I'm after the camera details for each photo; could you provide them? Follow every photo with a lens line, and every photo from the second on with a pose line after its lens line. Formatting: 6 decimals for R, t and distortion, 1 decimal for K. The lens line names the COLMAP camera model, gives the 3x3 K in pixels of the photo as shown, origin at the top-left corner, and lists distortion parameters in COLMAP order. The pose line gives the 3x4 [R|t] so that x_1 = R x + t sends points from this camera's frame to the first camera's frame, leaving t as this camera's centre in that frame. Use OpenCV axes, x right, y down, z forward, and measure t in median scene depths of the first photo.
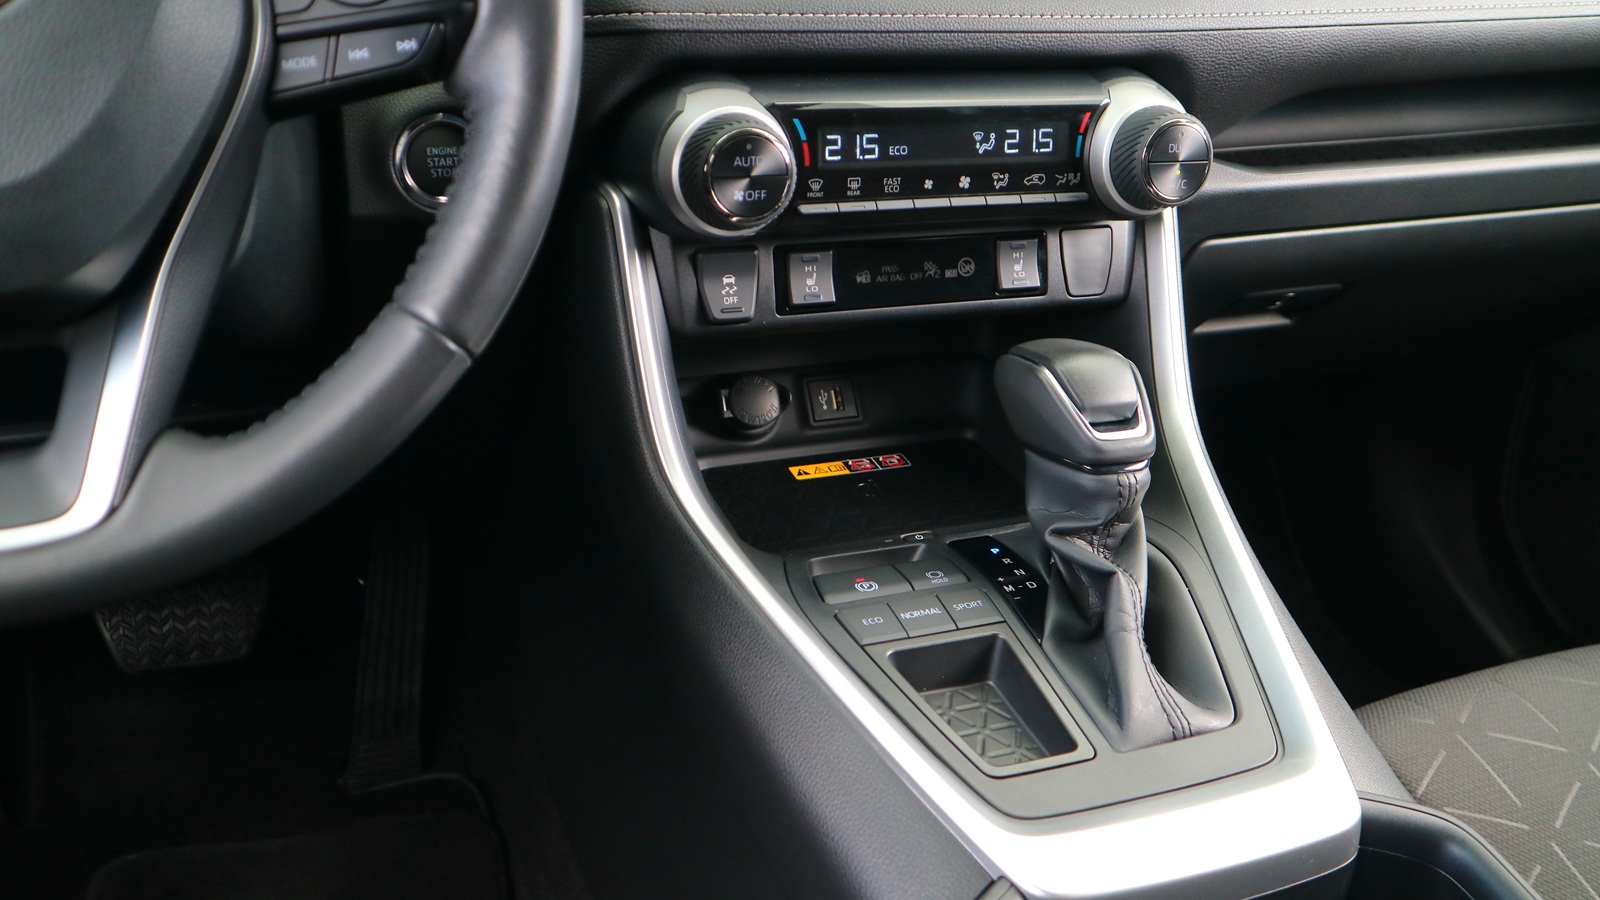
lens RADIAL K [[1463.0, 0, 788.9], [0, 1463.0, 425.8], [0, 0, 1]] dist [-0.027464, 0.000000]
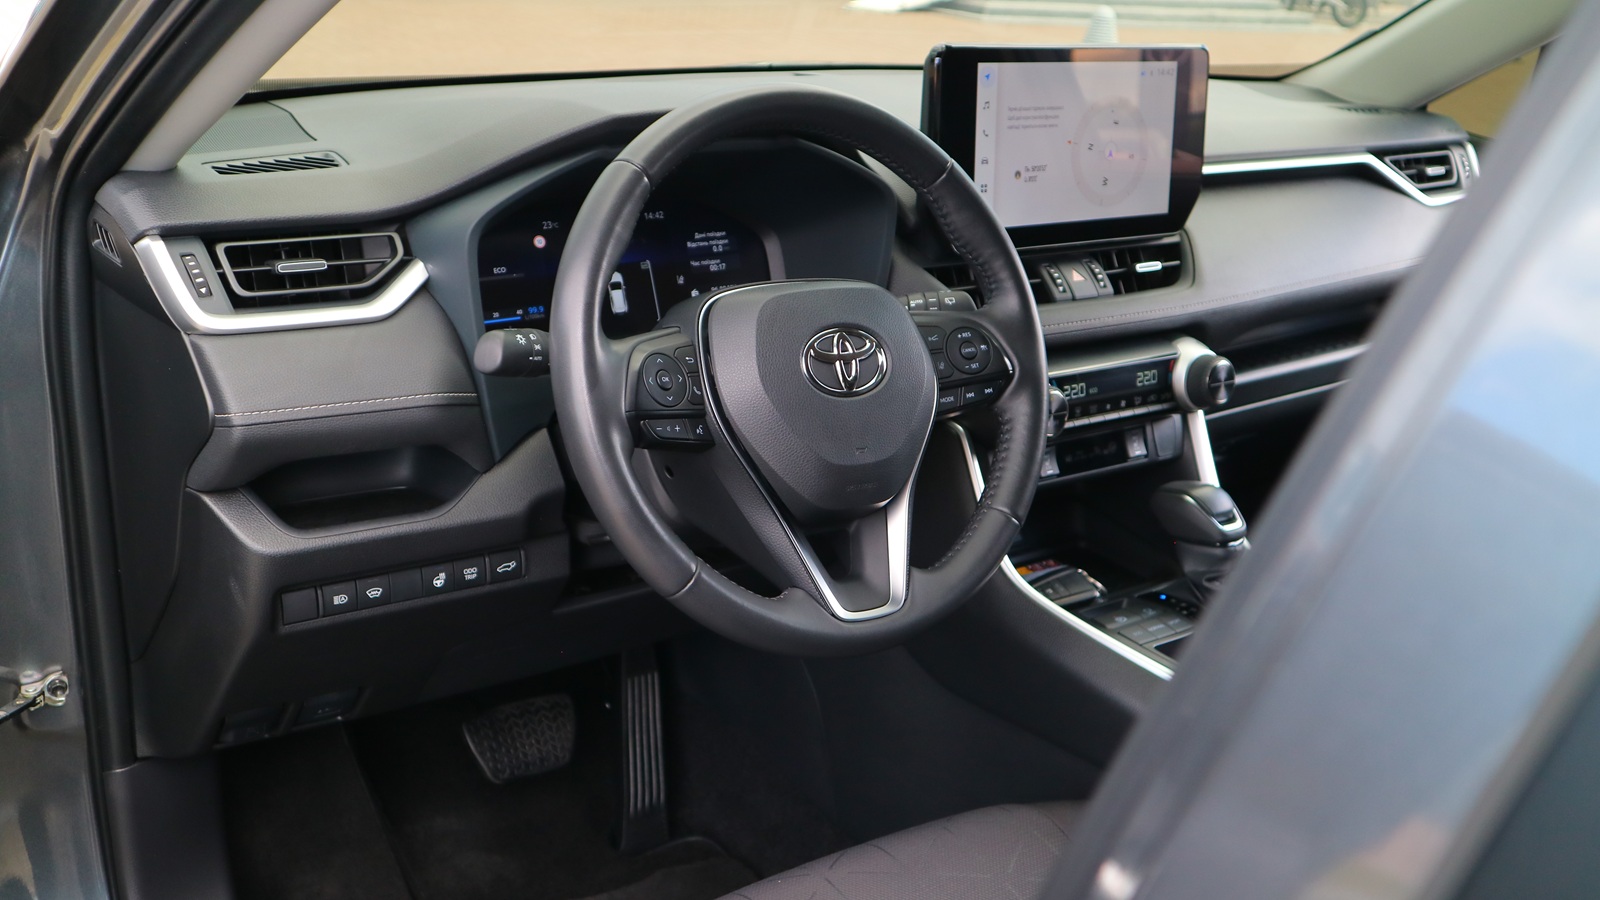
lens RADIAL K [[1588.5, 0, 793.3], [0, 1588.5, 444.4], [0, 0, 1]] dist [0.042341, 0.000000]
pose [[0.965952, -0.090180, 0.242495, -0.797585], [0.113121, 0.990160, -0.082382, 0.006517], [-0.232680, 0.107009, 0.966648, -0.884529]]
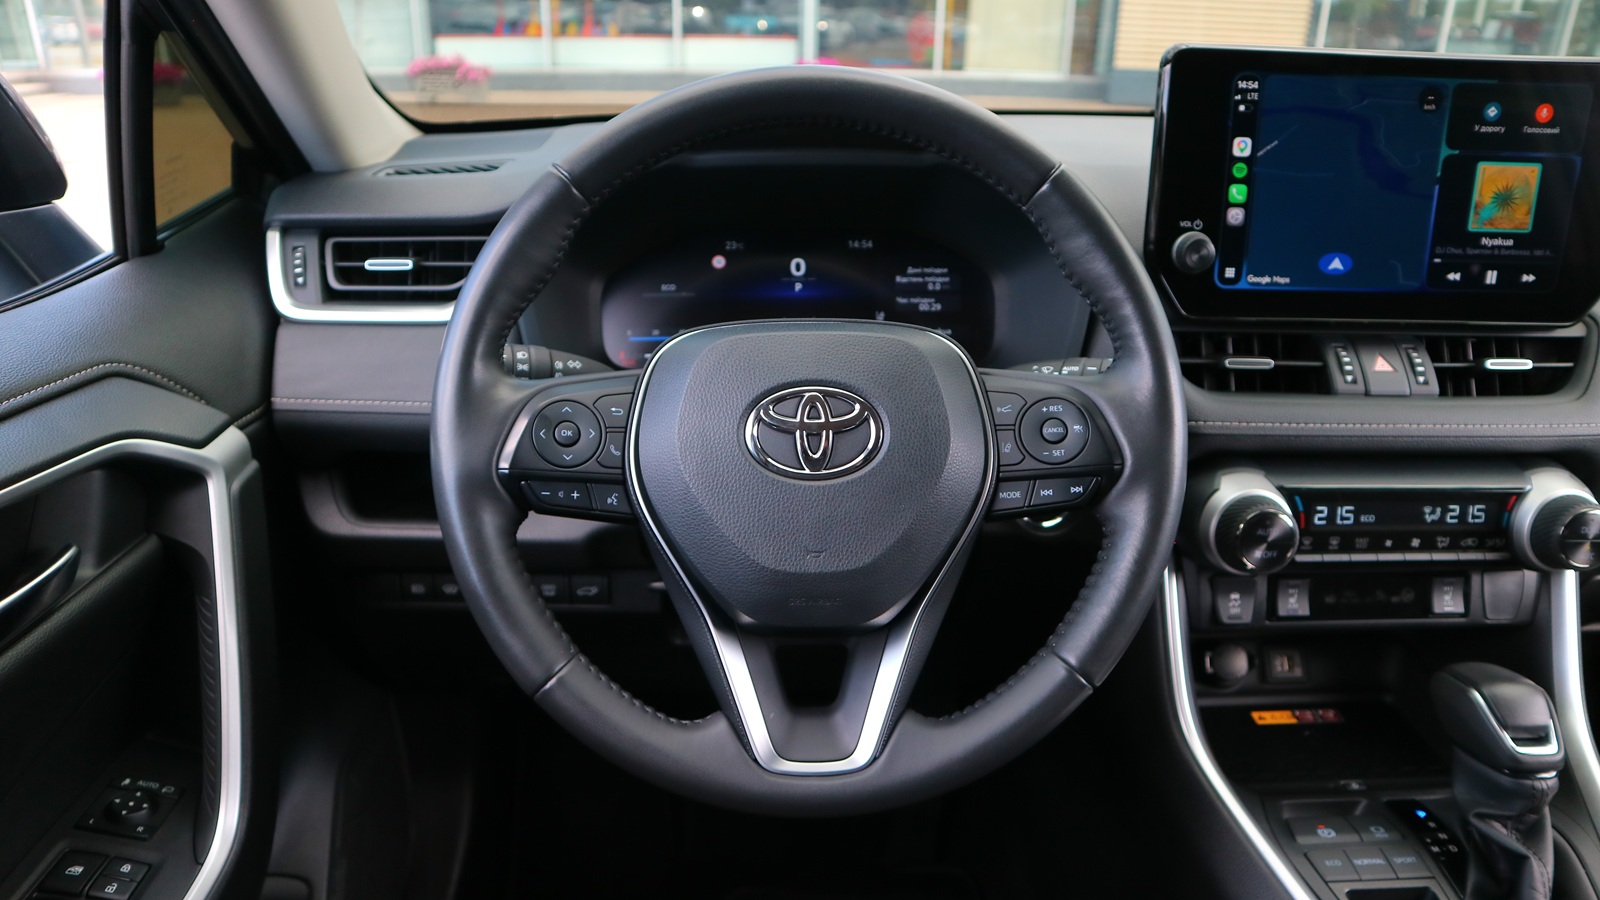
lens RADIAL K [[1100.6, 0, 792.1], [0, 1100.6, 443.0], [0, 0, 1]] dist [-0.123418, 0.073281]
pose [[0.942928, 0.065561, -0.326478, -0.115835], [-0.095689, 0.992423, -0.077076, -0.126809], [0.318951, 0.103918, 0.942057, -0.152836]]
